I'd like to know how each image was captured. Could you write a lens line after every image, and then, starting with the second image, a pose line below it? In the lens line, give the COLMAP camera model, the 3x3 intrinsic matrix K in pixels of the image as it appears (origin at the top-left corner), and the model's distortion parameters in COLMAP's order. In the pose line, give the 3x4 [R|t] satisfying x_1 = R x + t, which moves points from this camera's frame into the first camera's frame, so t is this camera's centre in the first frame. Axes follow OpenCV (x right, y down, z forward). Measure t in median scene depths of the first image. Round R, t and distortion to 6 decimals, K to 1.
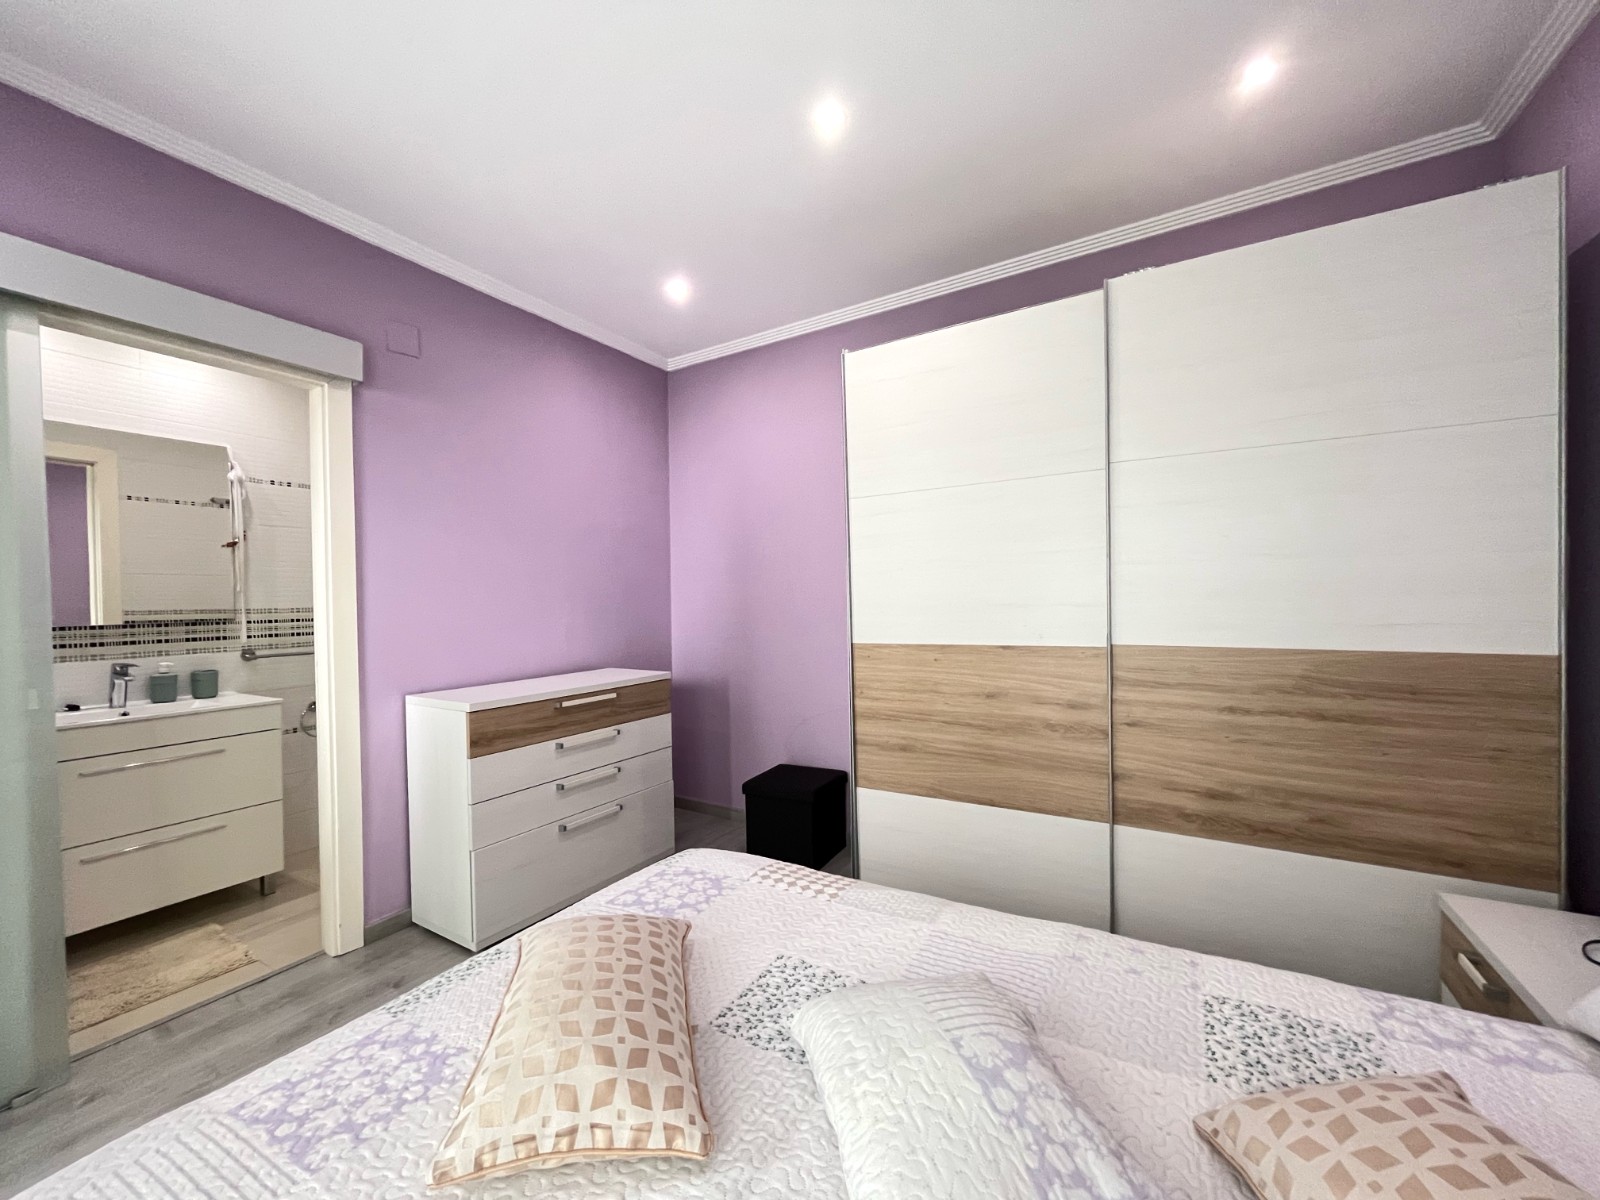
lens RADIAL K [[650.6, 0, 797.8], [0, 650.6, 607.8], [0, 0, 1]] dist [-0.001054, -0.000138]
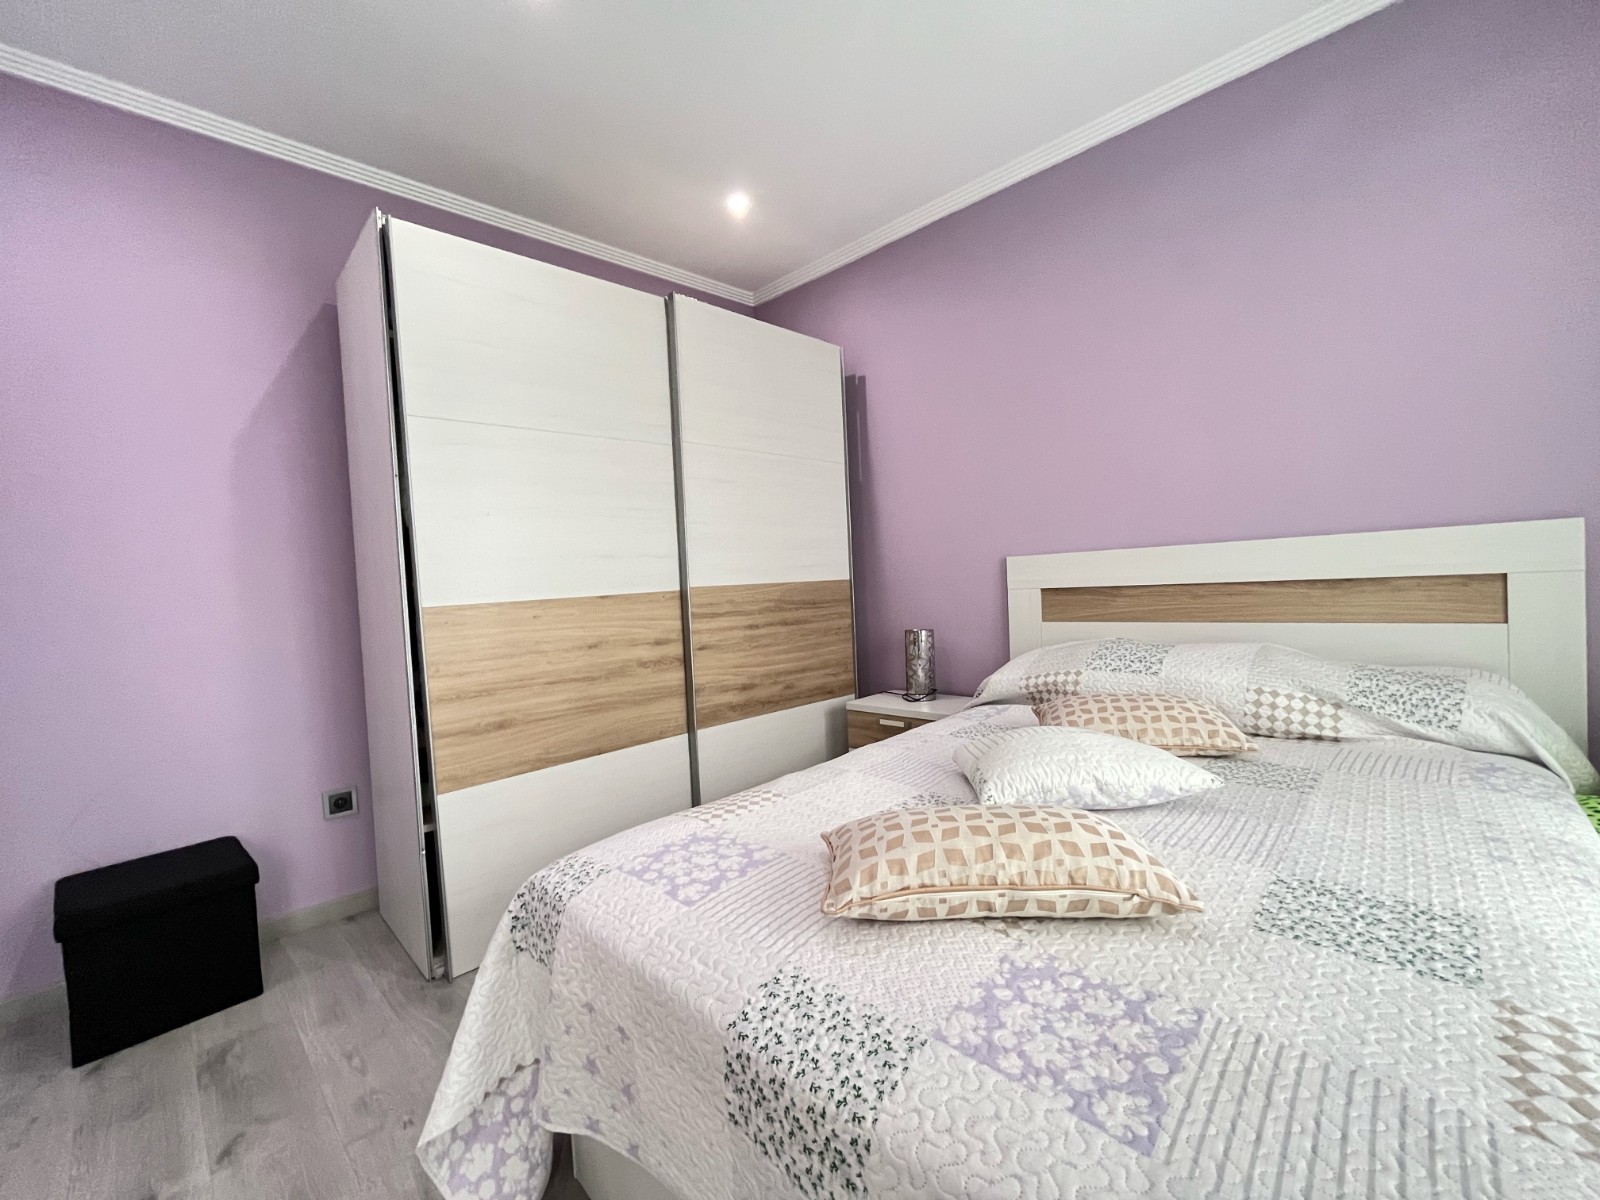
lens RADIAL K [[650.6, 0, 793.8], [0, 650.6, 608.3], [0, 0, 1]] dist [-0.001054, -0.000138]
pose [[0.244196, -0.033795, 0.969137, -0.744008], [0.063537, 0.997803, 0.018785, 0.094686], [-0.967642, 0.056989, 0.245807, 0.544920]]
